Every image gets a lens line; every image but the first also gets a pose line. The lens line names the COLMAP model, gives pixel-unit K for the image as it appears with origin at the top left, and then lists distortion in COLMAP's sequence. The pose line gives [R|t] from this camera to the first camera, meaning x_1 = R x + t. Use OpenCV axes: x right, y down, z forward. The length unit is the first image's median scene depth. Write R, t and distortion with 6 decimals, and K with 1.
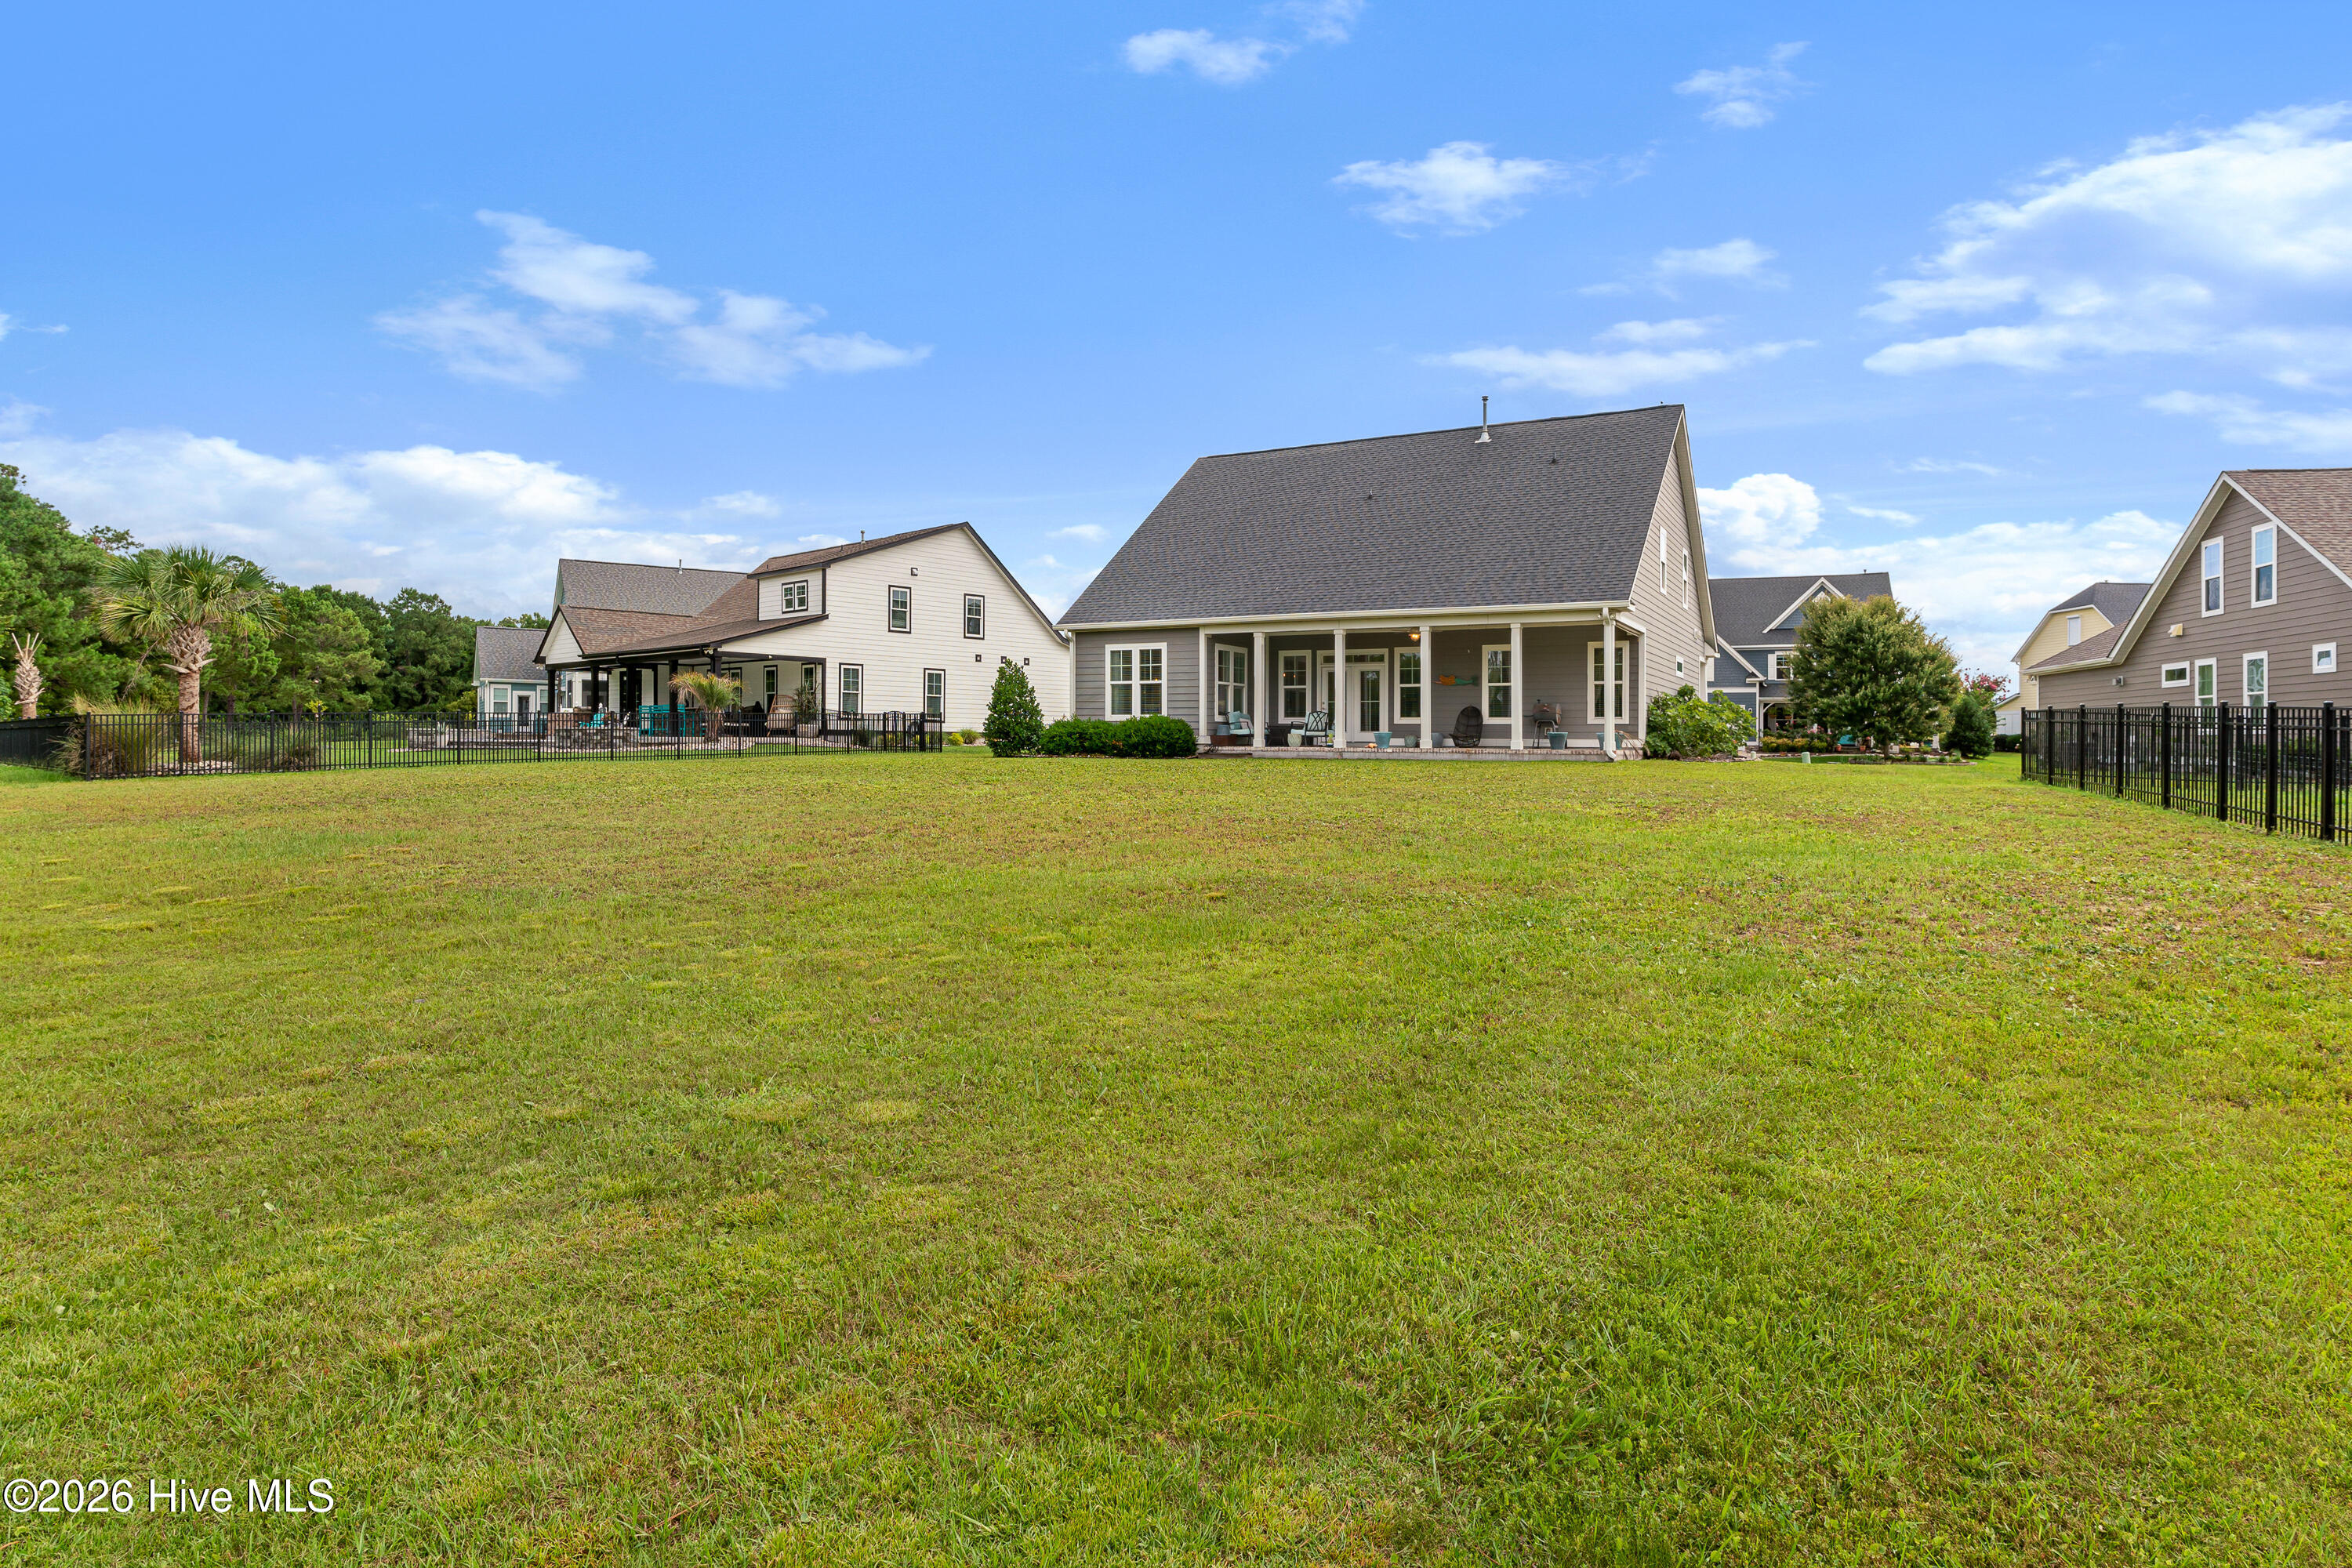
lens RADIAL K [[1309.0, 0, 1172.1], [0, 1309.0, 718.1], [0, 0, 1]] dist [0.002156, 0.000397]
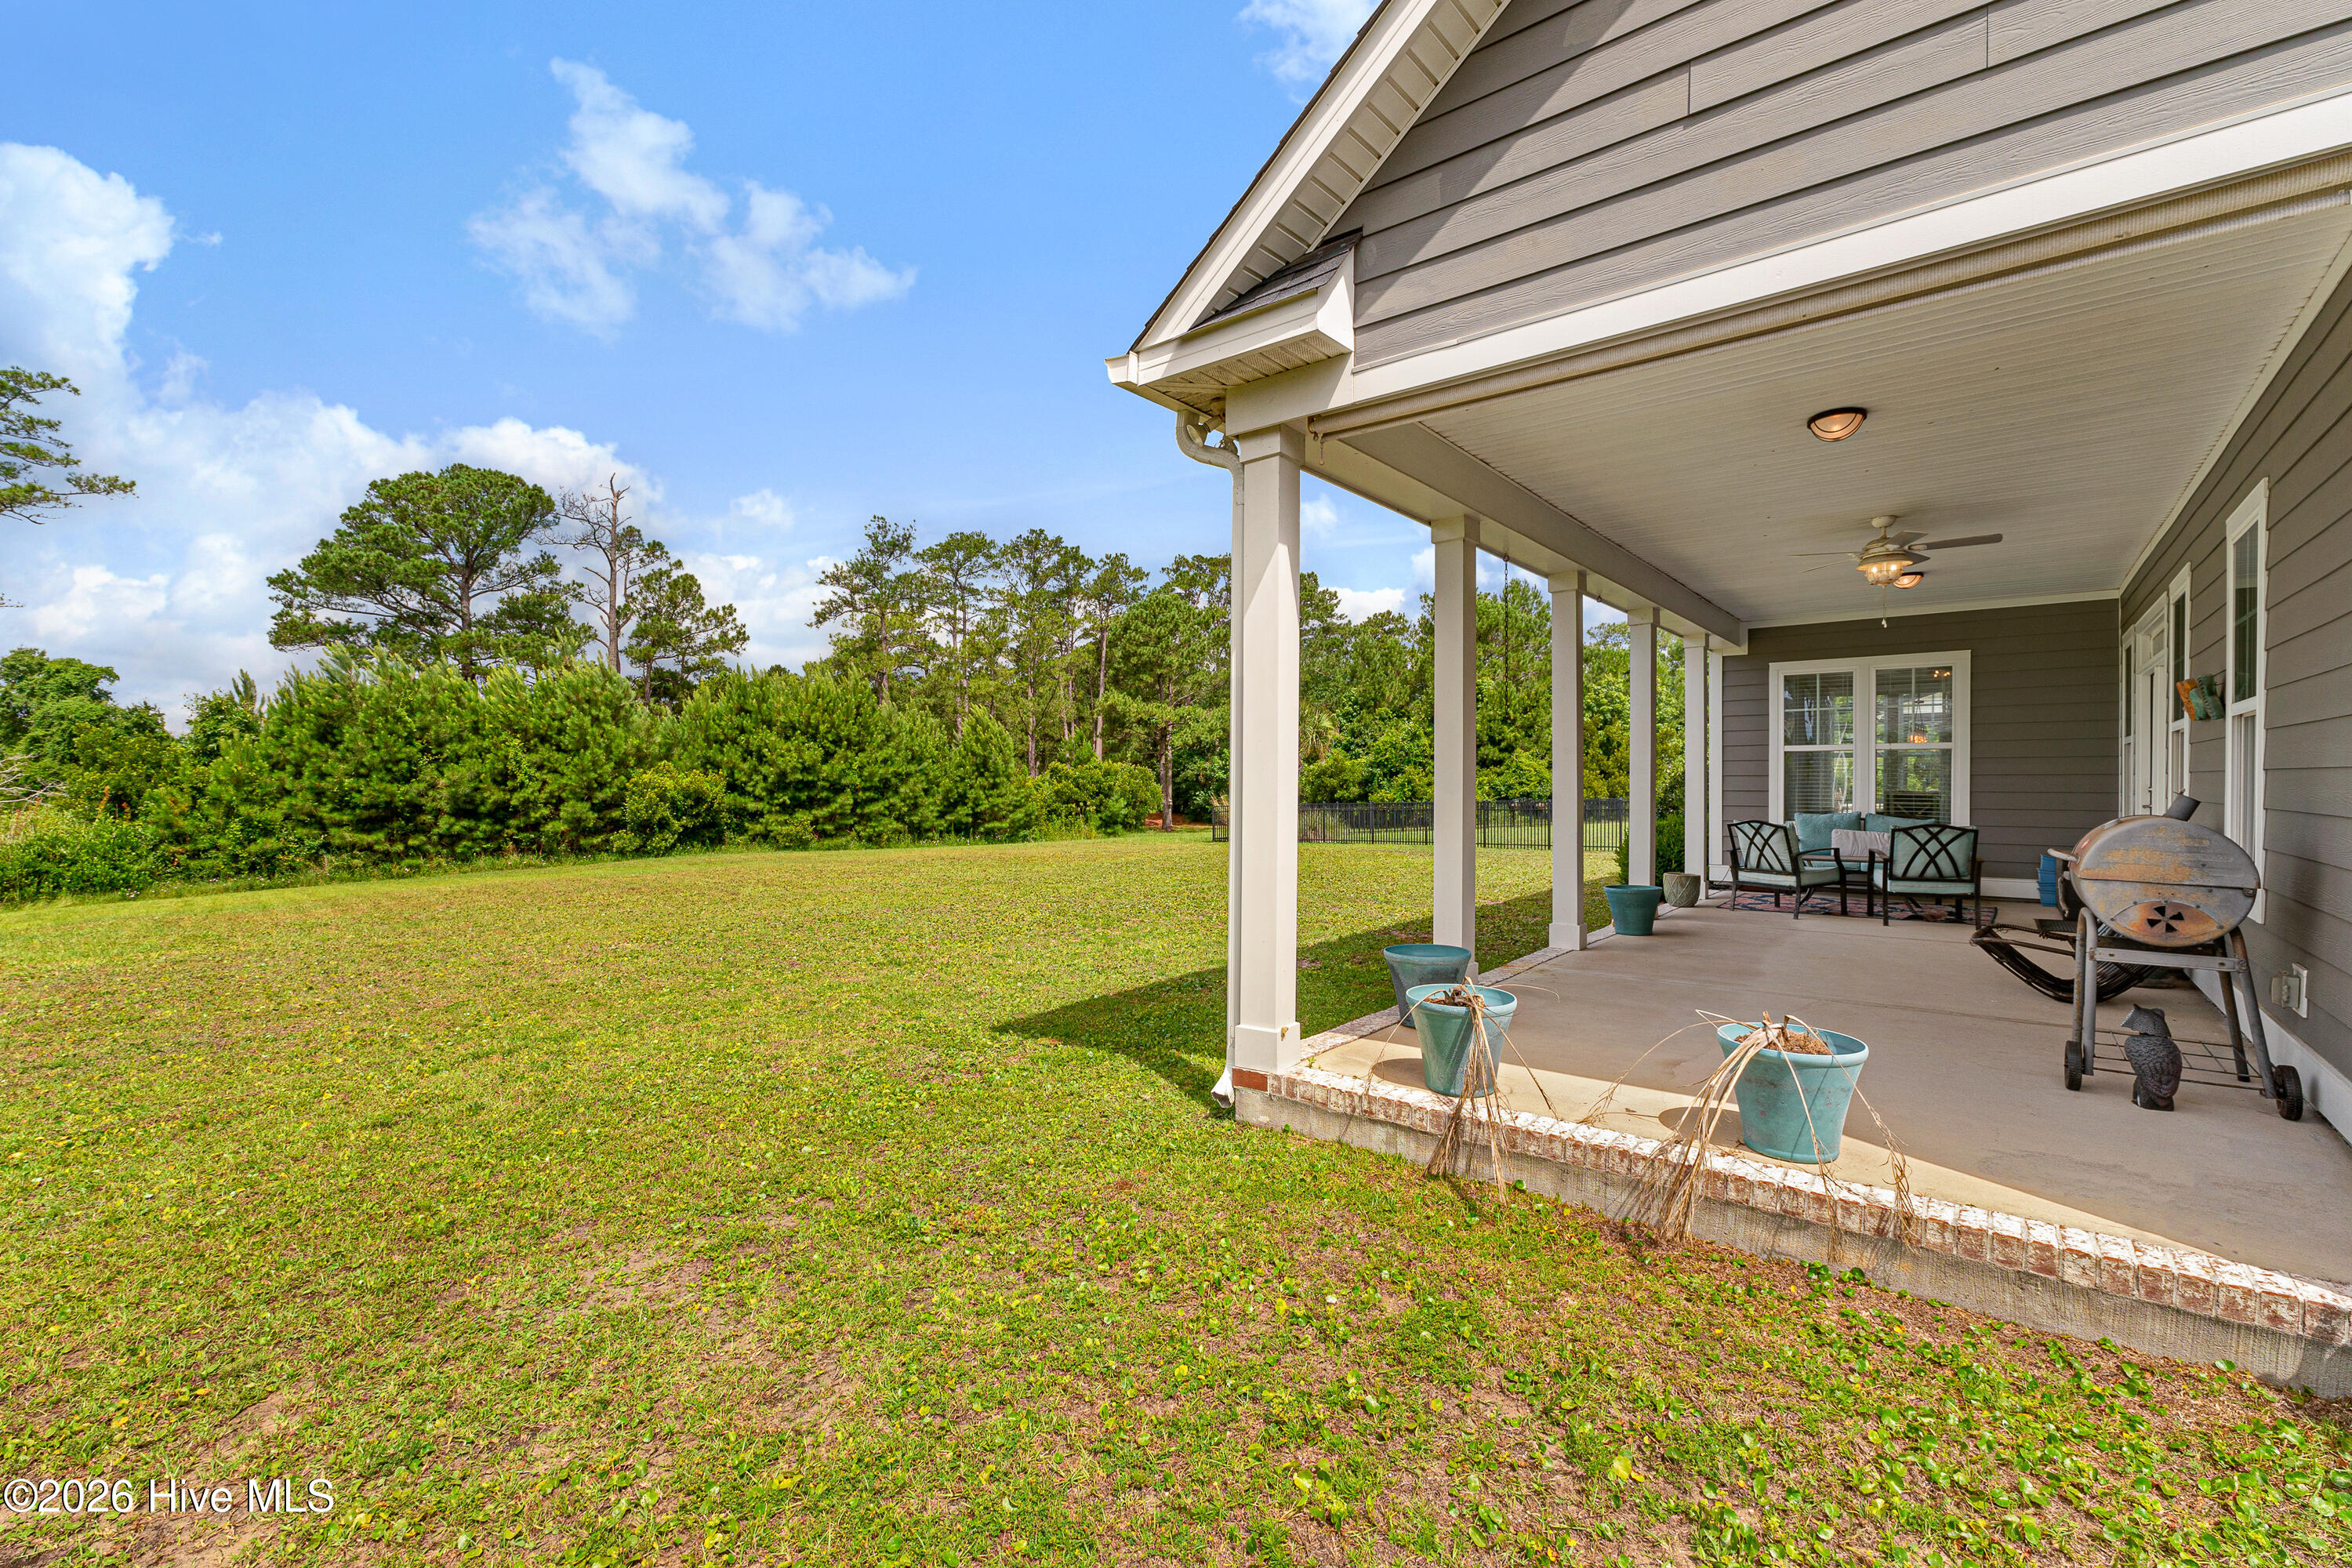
lens RADIAL K [[1012.1, 0, 1220.8], [0, 1012.1, 809.2], [0, 0, 1]] dist [-0.000754, -0.000358]
pose [[-0.149591, 0.014453, -0.988642, 0.460503], [0.015400, 0.999806, 0.012286, -0.012035], [0.988628, -0.013387, -0.149785, 0.919706]]
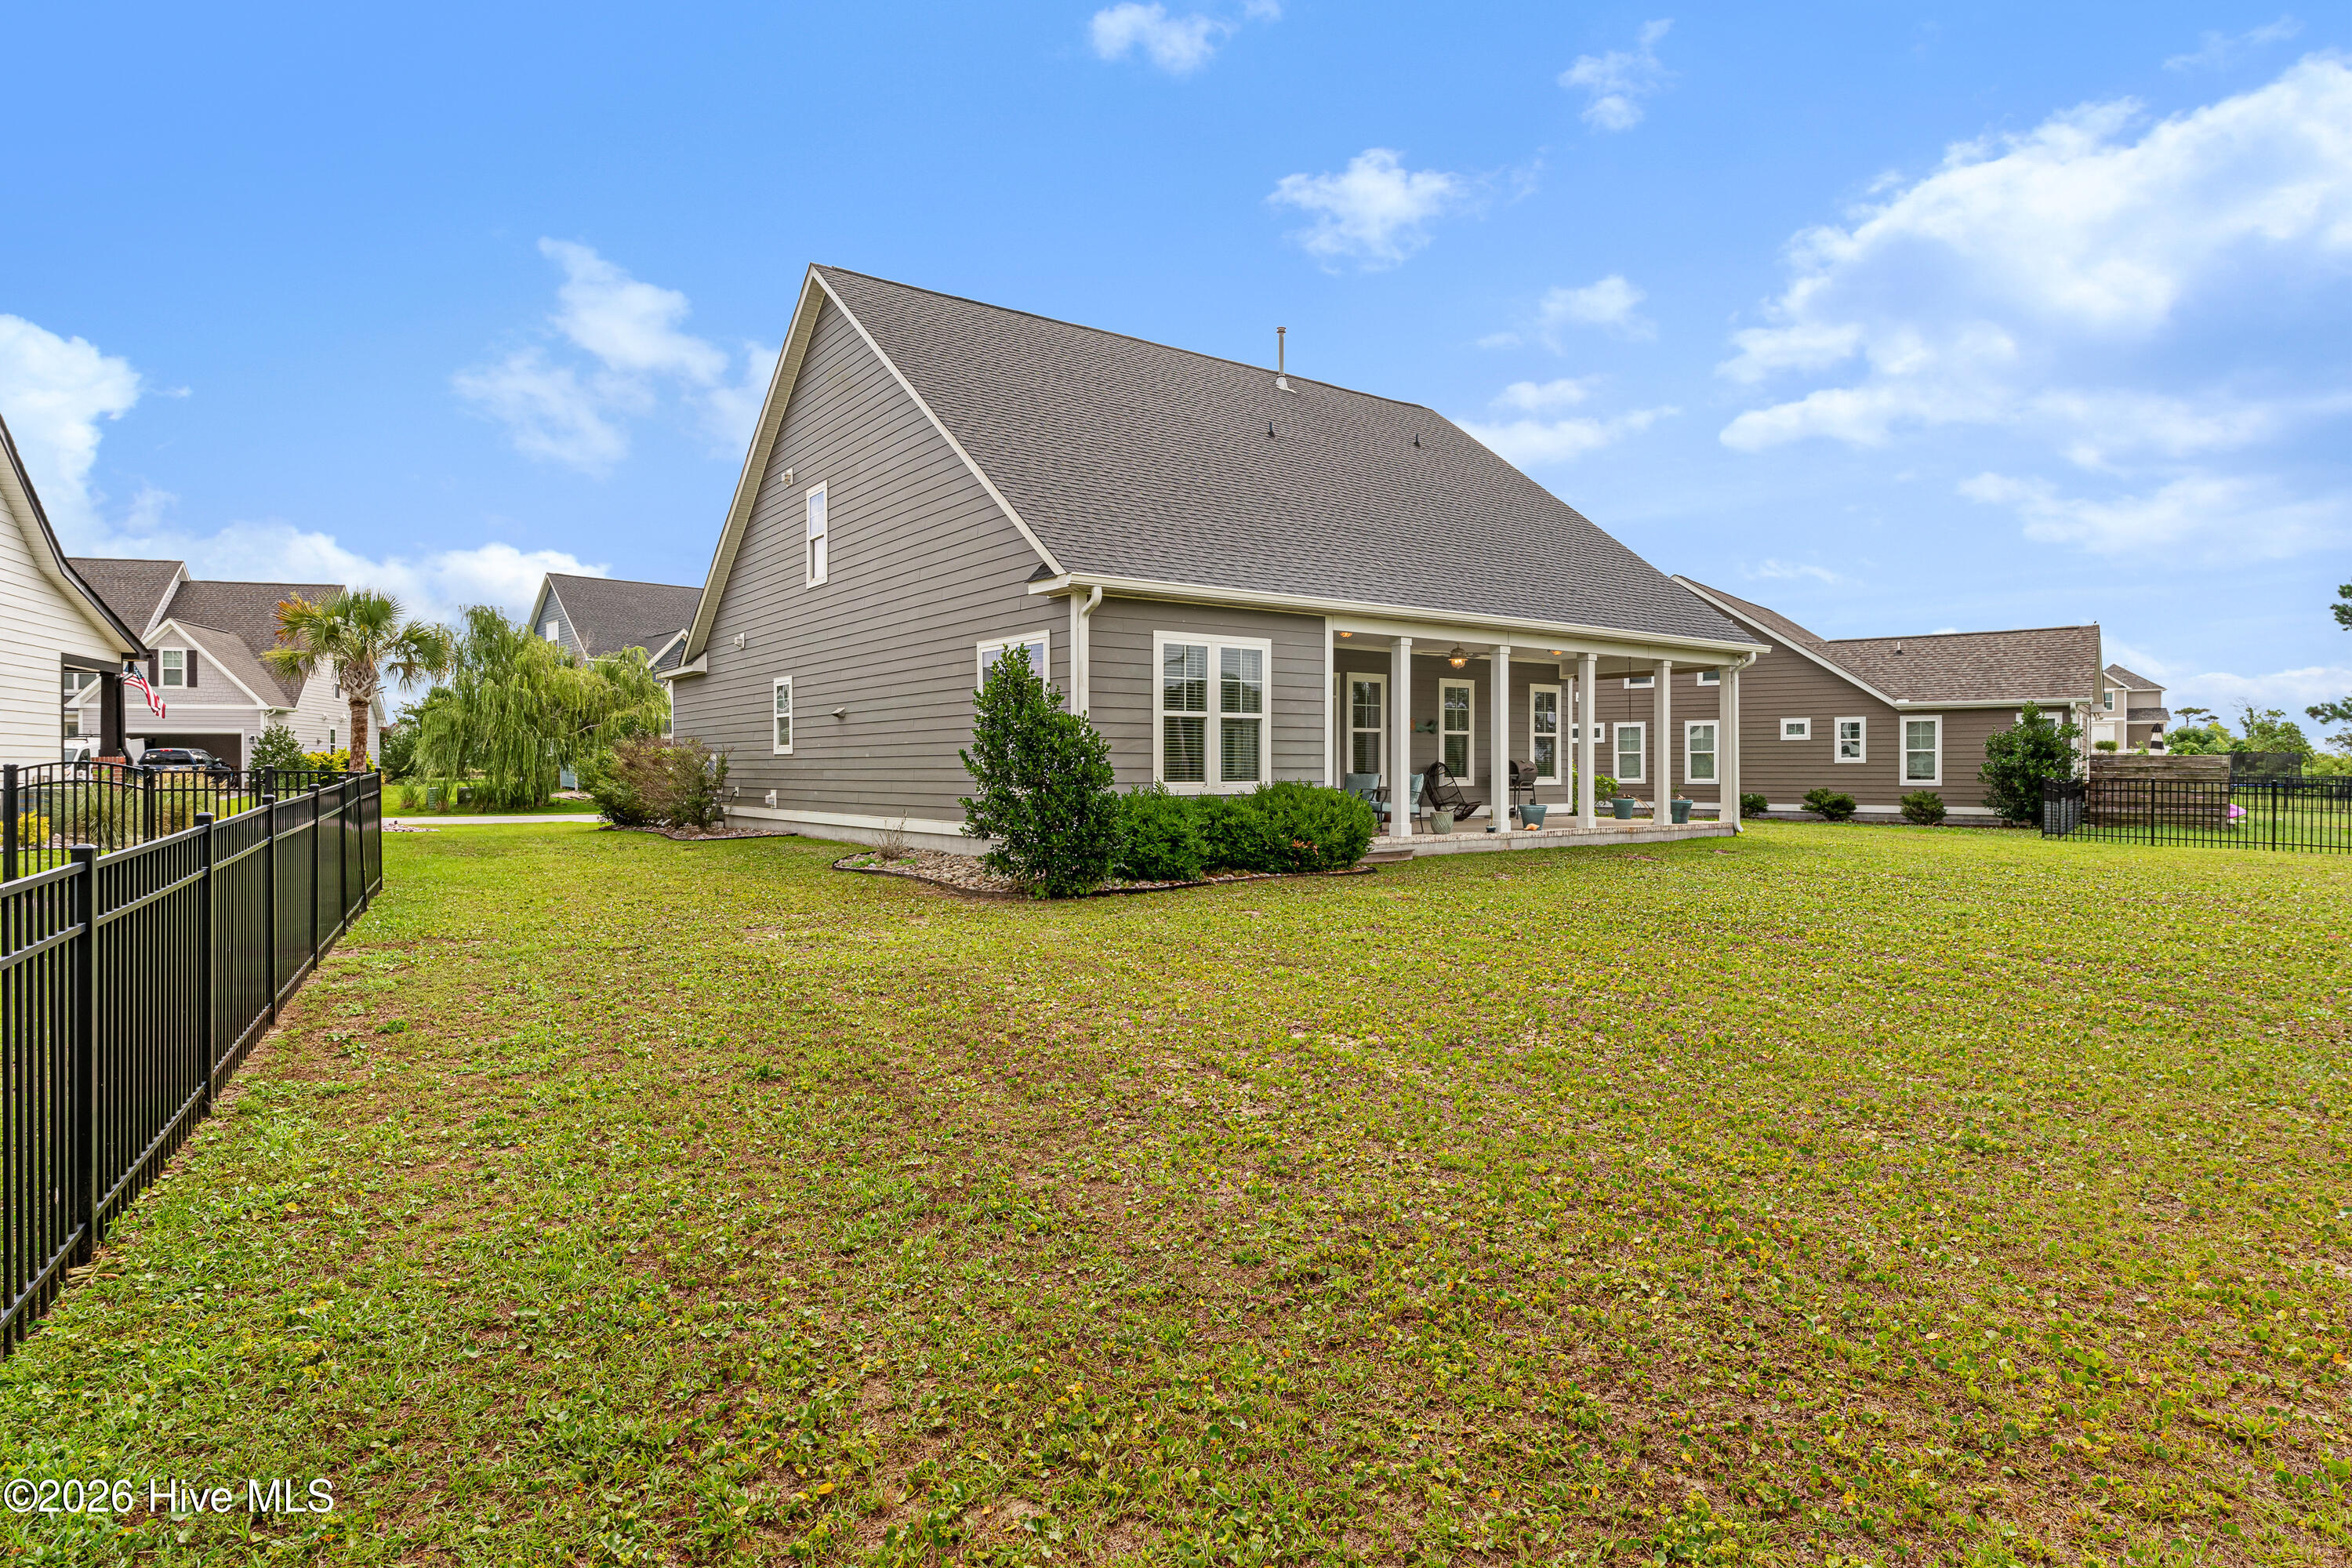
lens RADIAL K [[1282.8, 0, 1176.0], [0, 1282.8, 784.0], [0, 0, 1]] dist [0.001342, 0.000126]
pose [[0.432167, -0.020319, 0.901565, -0.458727], [-0.013269, 0.999495, 0.028887, -0.015074], [-0.901696, -0.024447, 0.431679, 0.798964]]
